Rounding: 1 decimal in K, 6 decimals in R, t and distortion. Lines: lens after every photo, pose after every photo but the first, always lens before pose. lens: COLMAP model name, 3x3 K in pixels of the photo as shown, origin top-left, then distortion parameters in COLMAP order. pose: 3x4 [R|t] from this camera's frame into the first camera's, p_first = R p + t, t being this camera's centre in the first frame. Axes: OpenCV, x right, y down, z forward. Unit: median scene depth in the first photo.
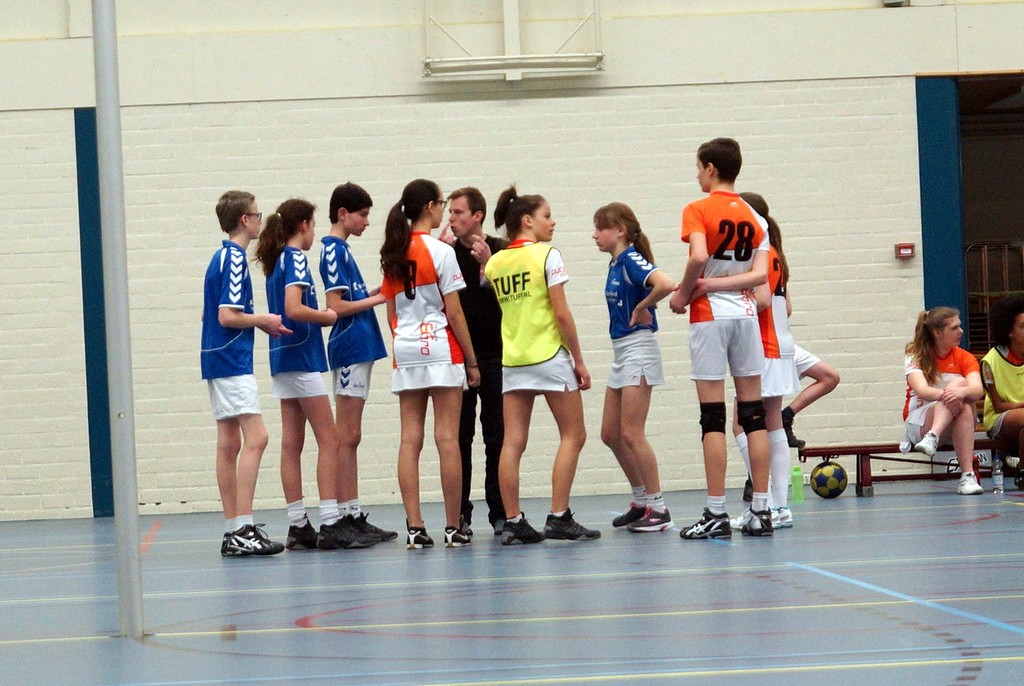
lens RADIAL K [[2970.1, 0, 512.0], [0, 2970.1, 343.0], [0, 0, 1]] dist [-0.090908, 0.172020]
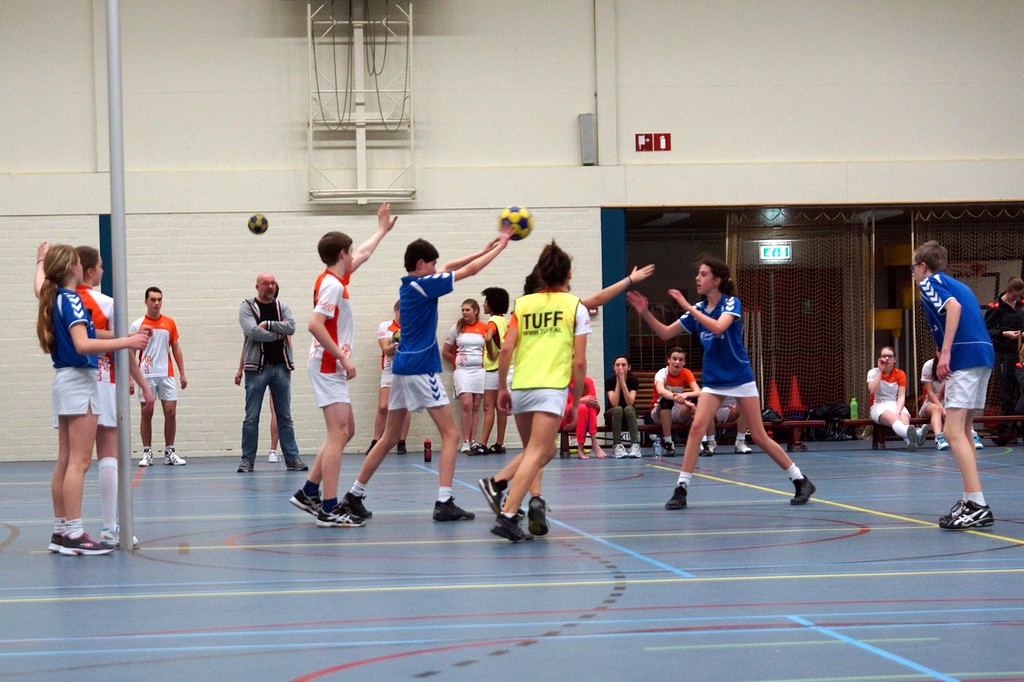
lens RADIAL K [[2403.1, 0, 472.9], [0, 2403.1, 413.7], [0, 0, 1]] dist [0.047493, -0.266997]
pose [[0.995773, 0.015744, 0.090484, -0.058266], [-0.017205, 0.999734, 0.015387, 0.007840], [-0.090218, -0.016879, 0.995779, -0.358893]]
